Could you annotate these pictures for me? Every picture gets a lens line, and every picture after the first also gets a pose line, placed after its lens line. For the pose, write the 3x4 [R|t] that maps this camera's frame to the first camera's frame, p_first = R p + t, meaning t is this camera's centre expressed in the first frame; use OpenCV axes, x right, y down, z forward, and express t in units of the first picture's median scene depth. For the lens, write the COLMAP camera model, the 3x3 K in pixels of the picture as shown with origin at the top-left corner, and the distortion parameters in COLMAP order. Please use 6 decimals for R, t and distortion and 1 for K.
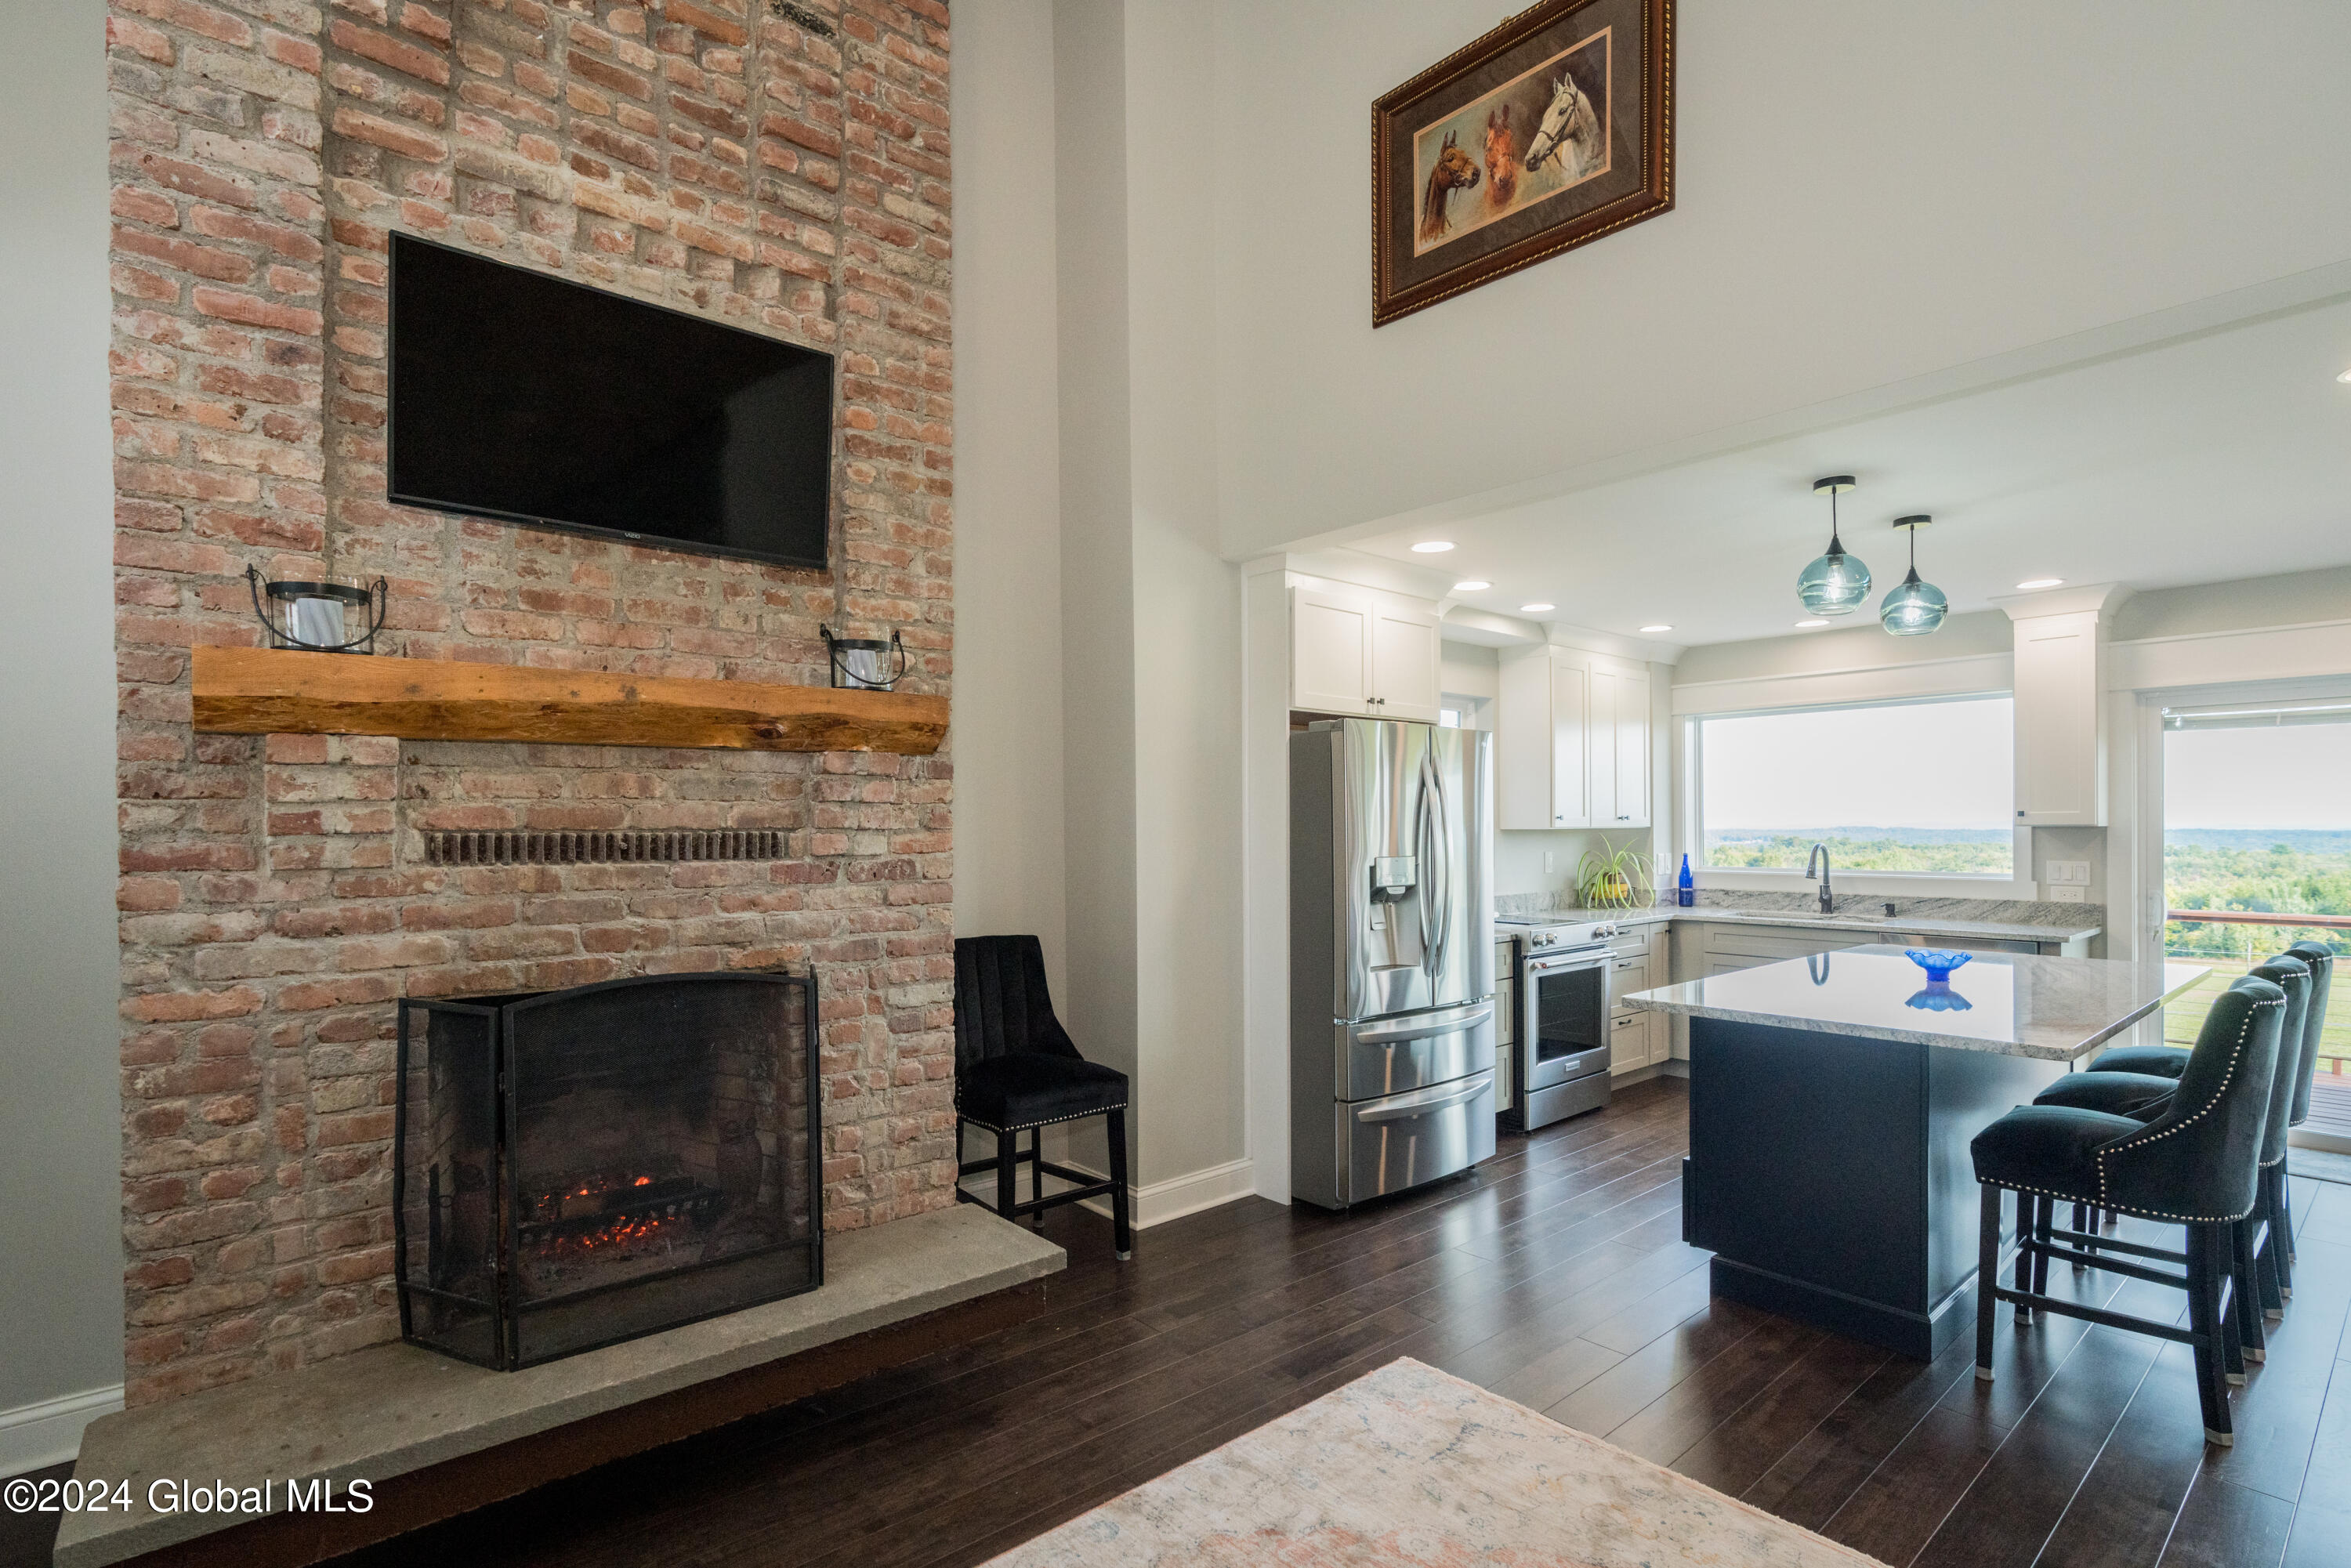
lens RADIAL K [[1107.1, 0, 1151.7], [0, 1107.1, 829.2], [0, 0, 1]] dist [-0.002837, 0.001048]
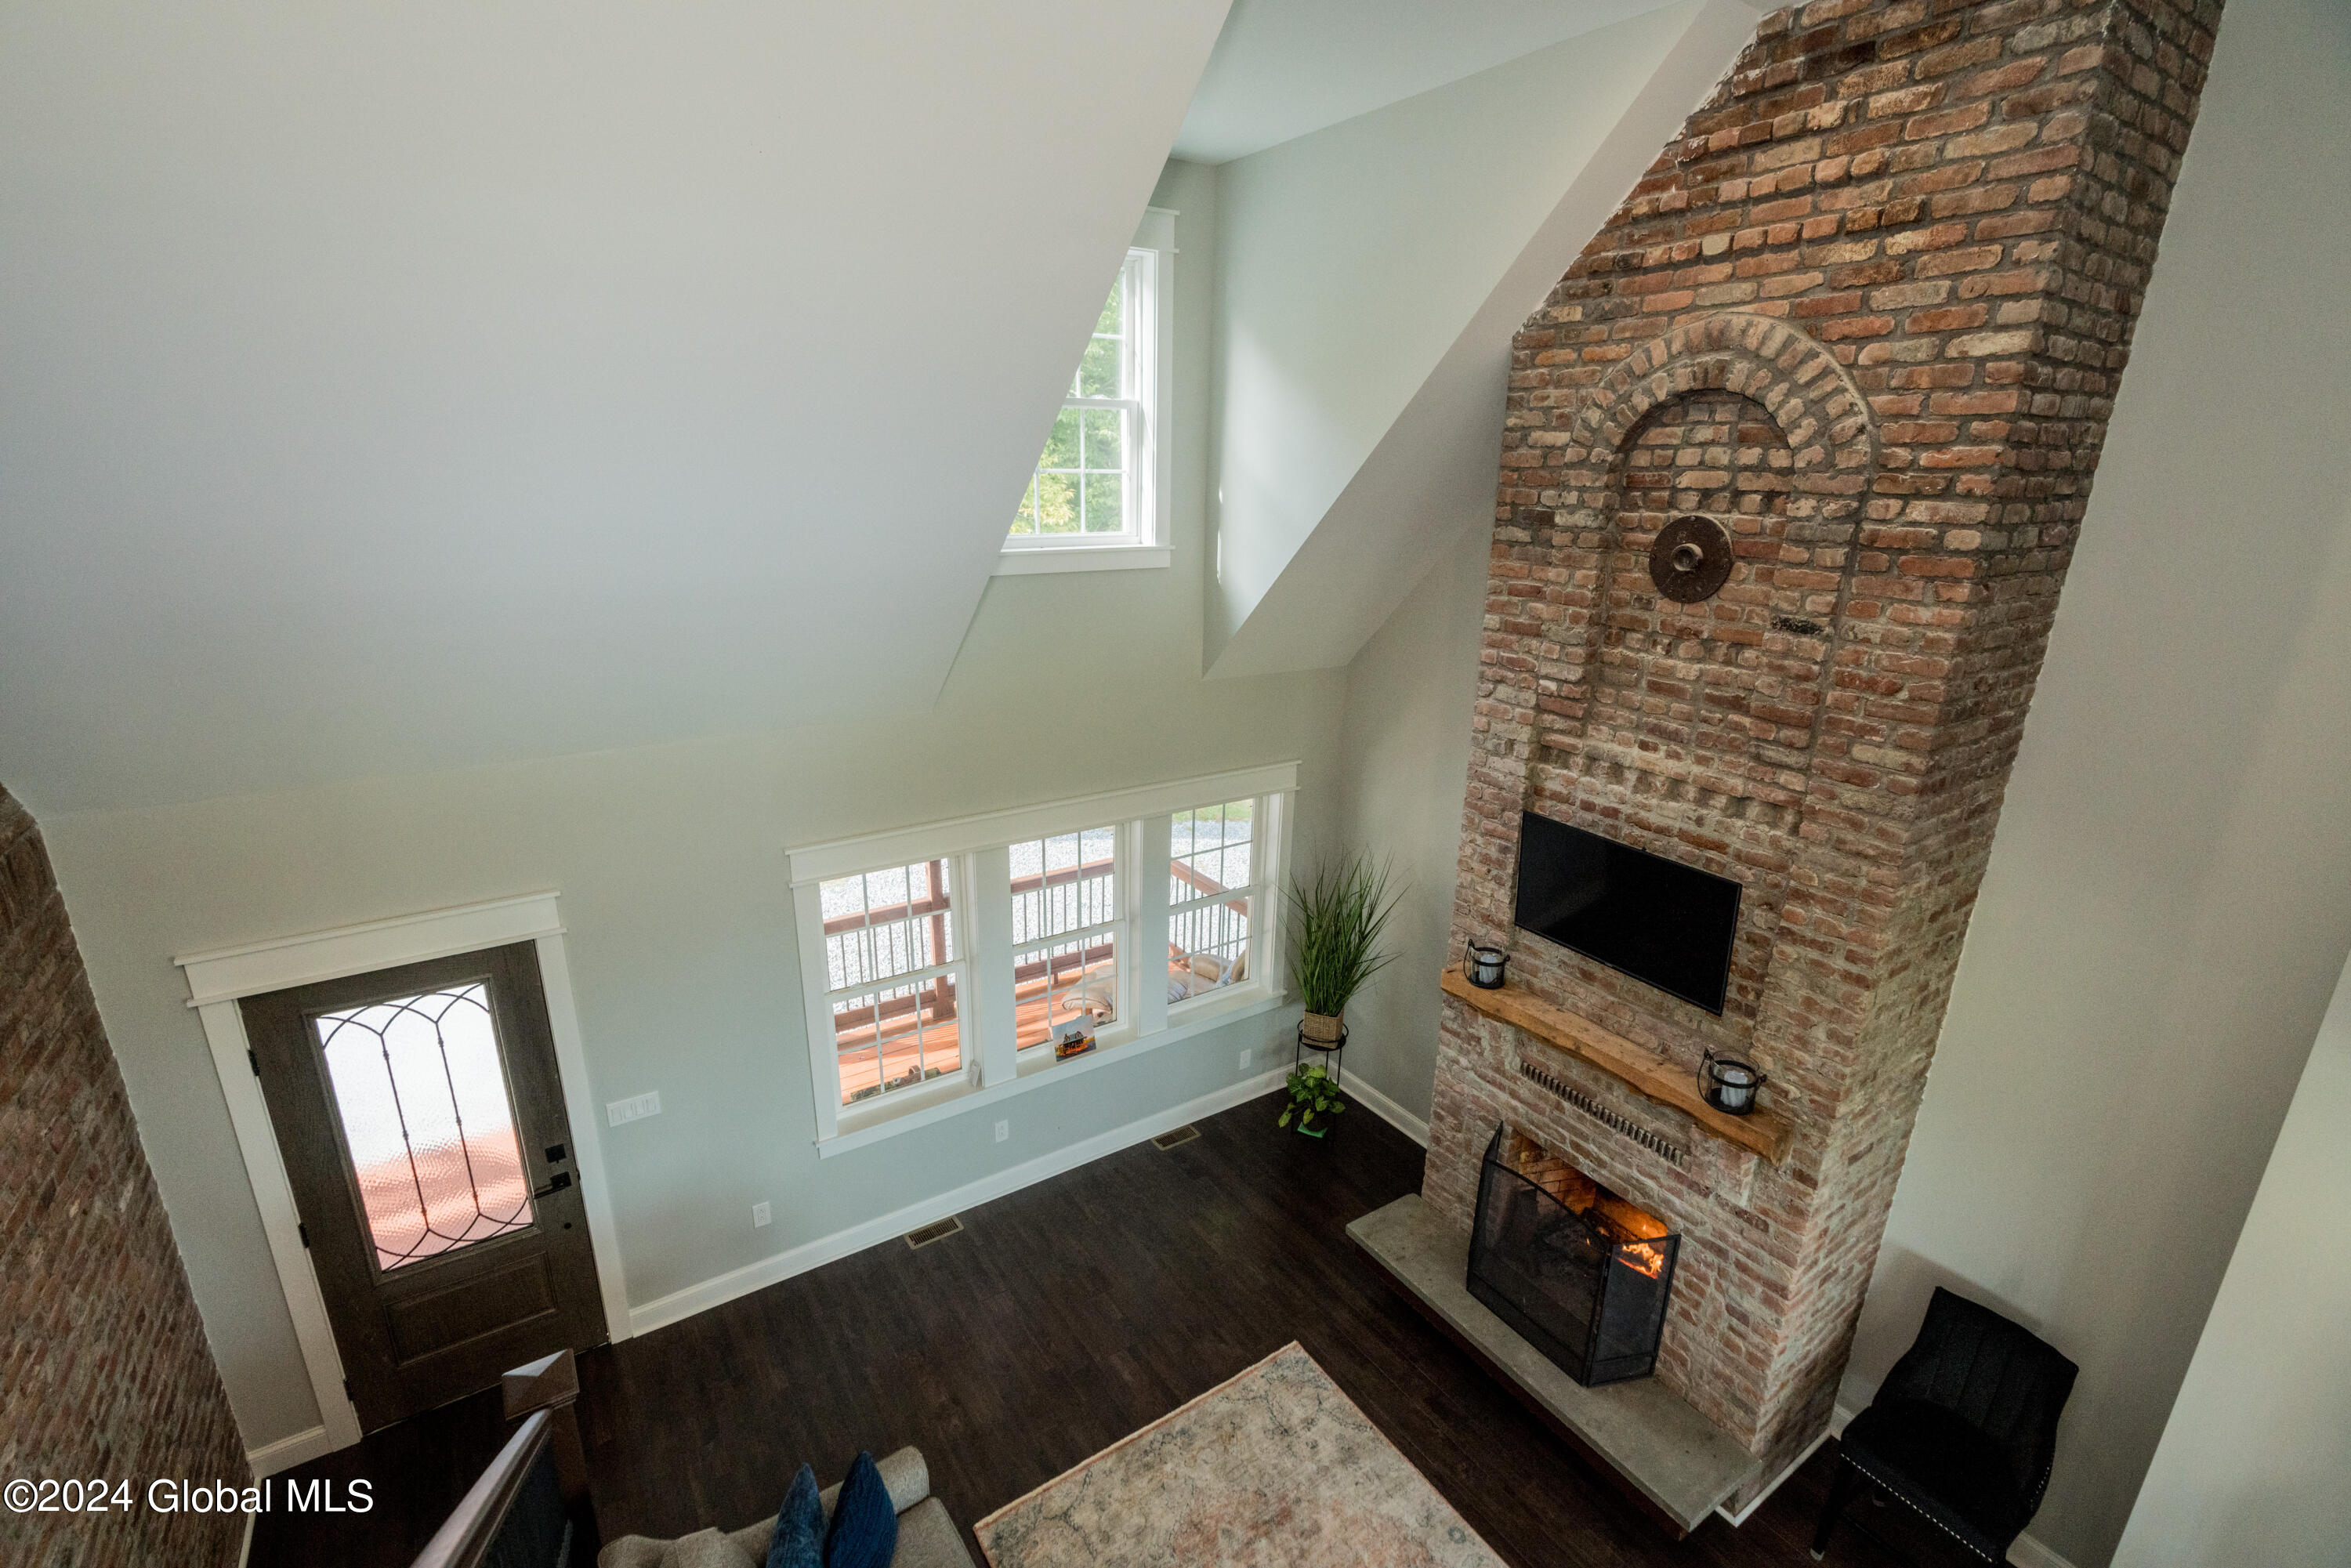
lens RADIAL K [[1051.9, 0, 1164.0], [0, 1051.9, 800.4], [0, 0, 1]] dist [-0.009128, 0.005321]
pose [[-0.114154, 0.312751, -0.942950, 0.999382], [-0.018386, 0.948327, 0.316761, -0.934226], [0.993293, 0.053496, -0.102505, 0.417181]]
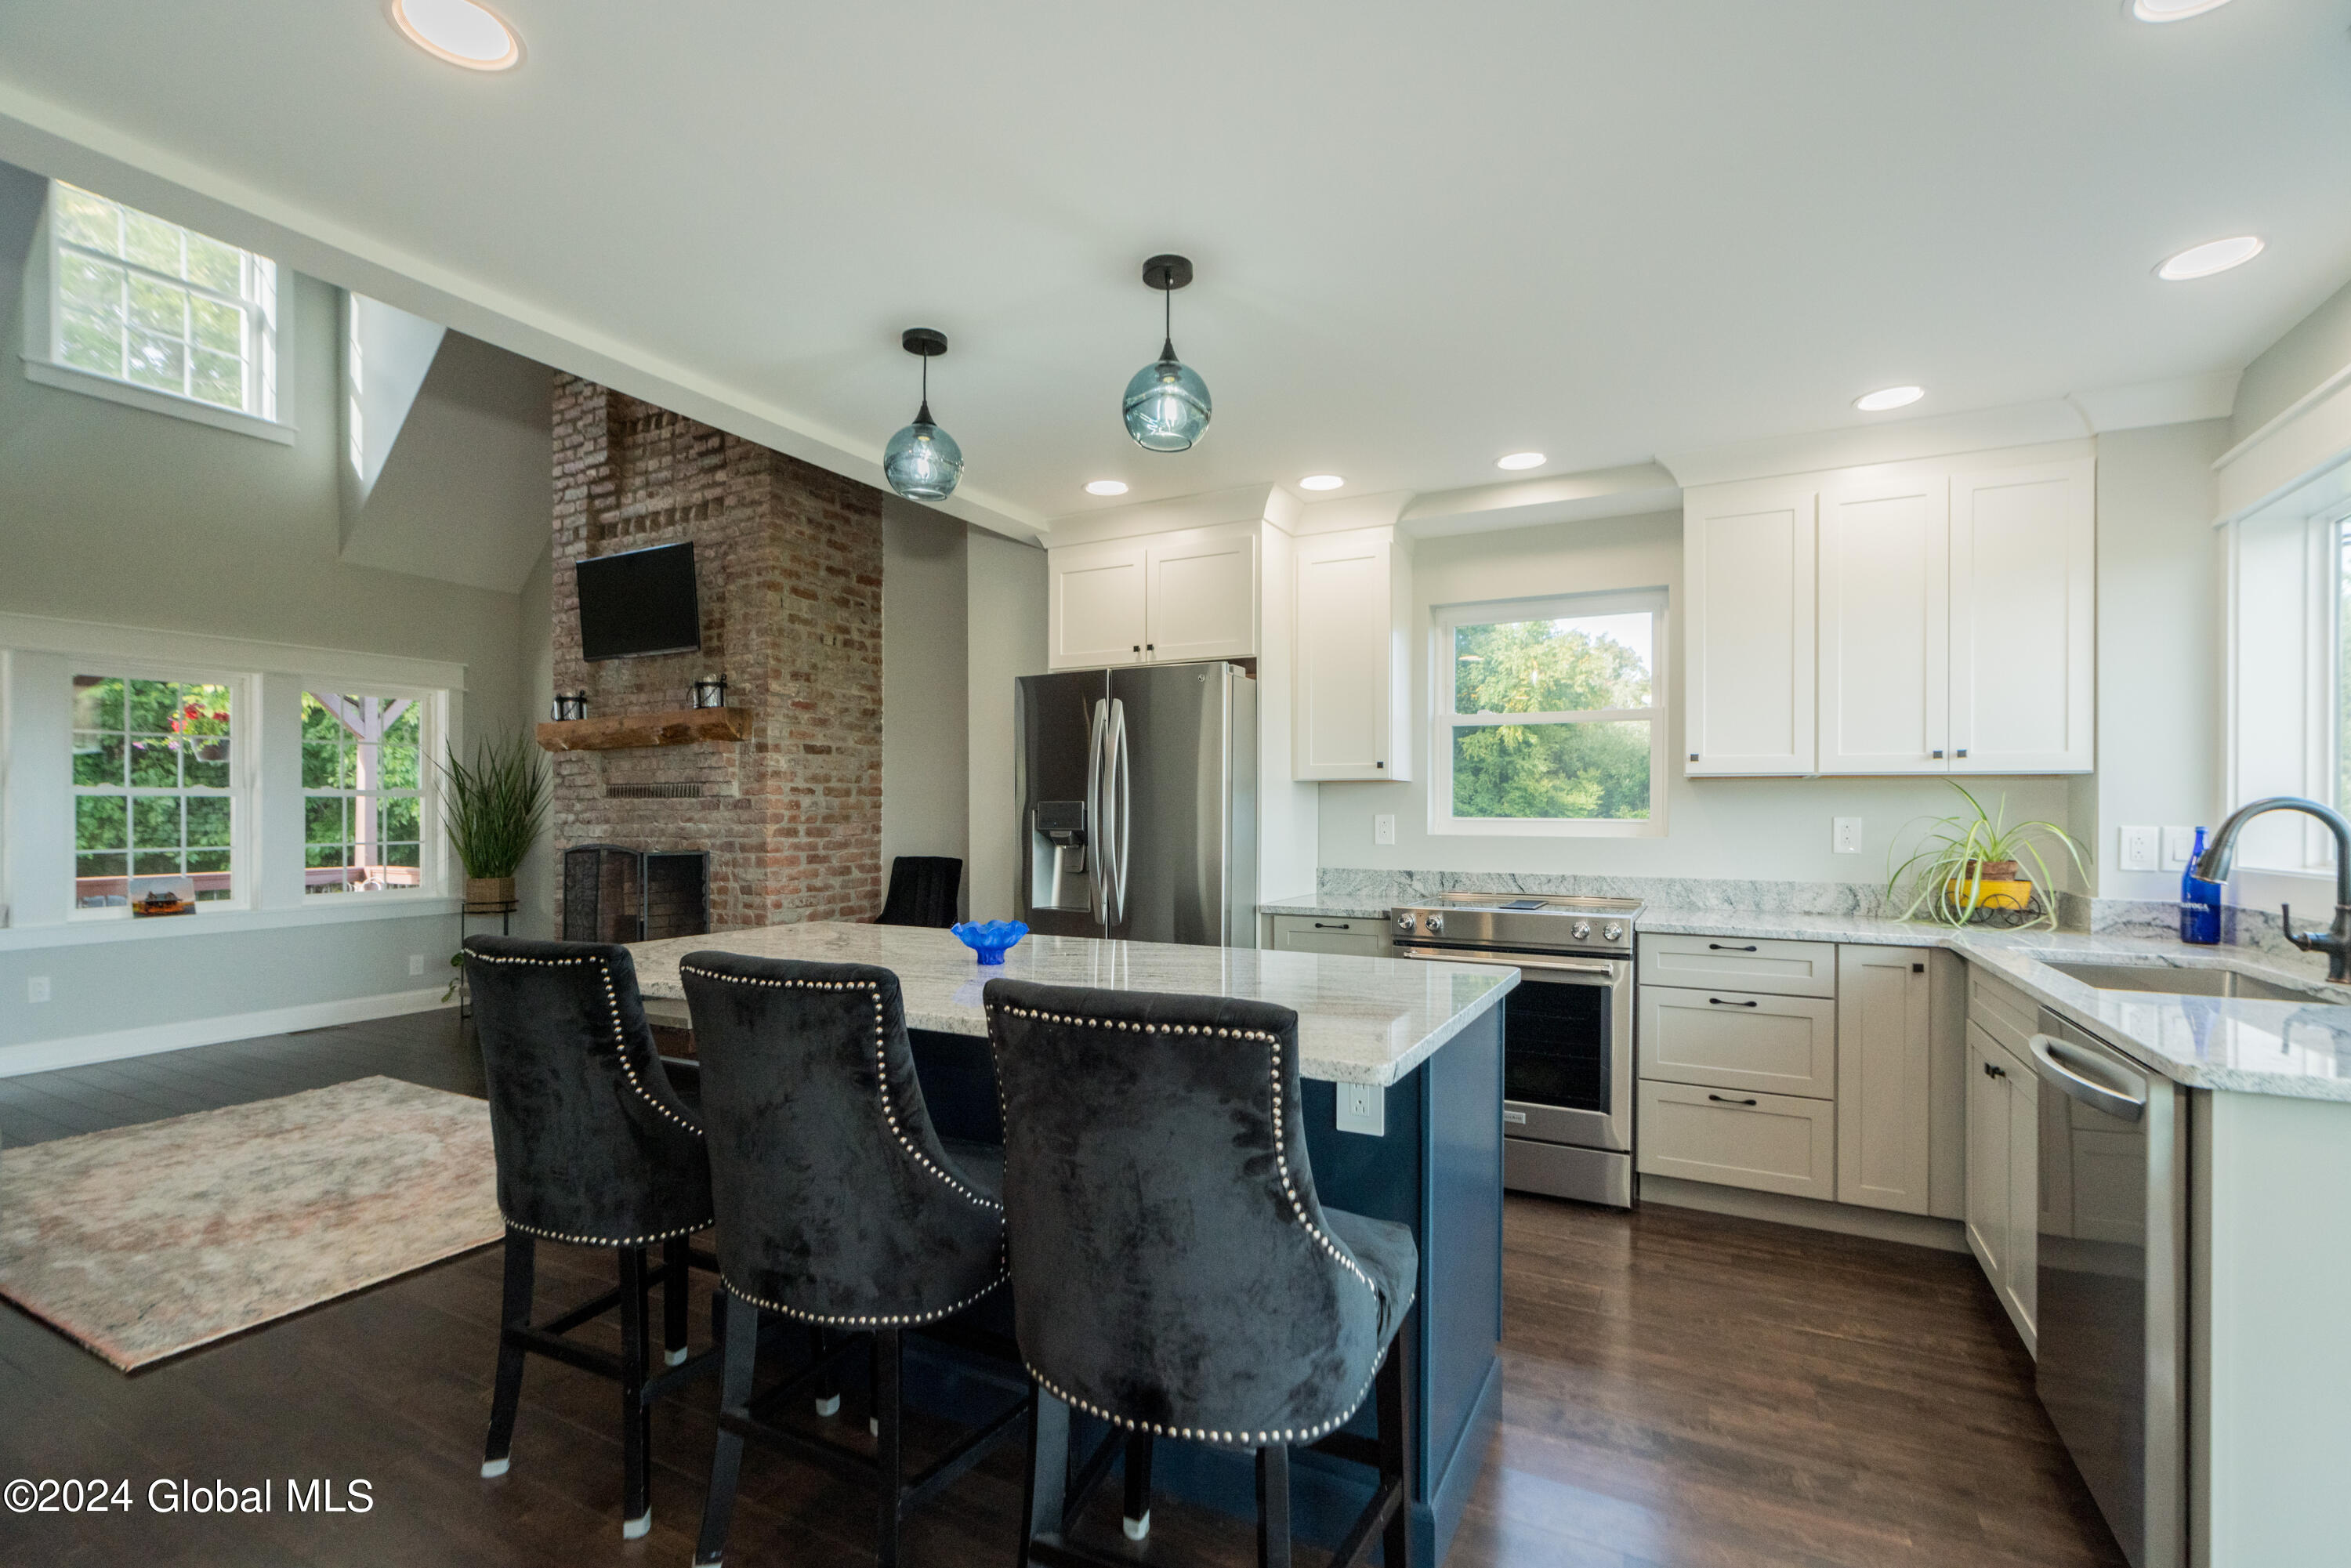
lens RADIAL K [[1039.9, 0, 1158.4], [0, 1039.9, 801.8], [0, 0, 1]] dist [-0.001201, 0.000291]
pose [[0.377747, 0.000415, -0.925909, 1.759656], [-0.005453, 0.999984, -0.001777, 0.035585], [0.925893, 0.005720, 0.377743, 1.079562]]
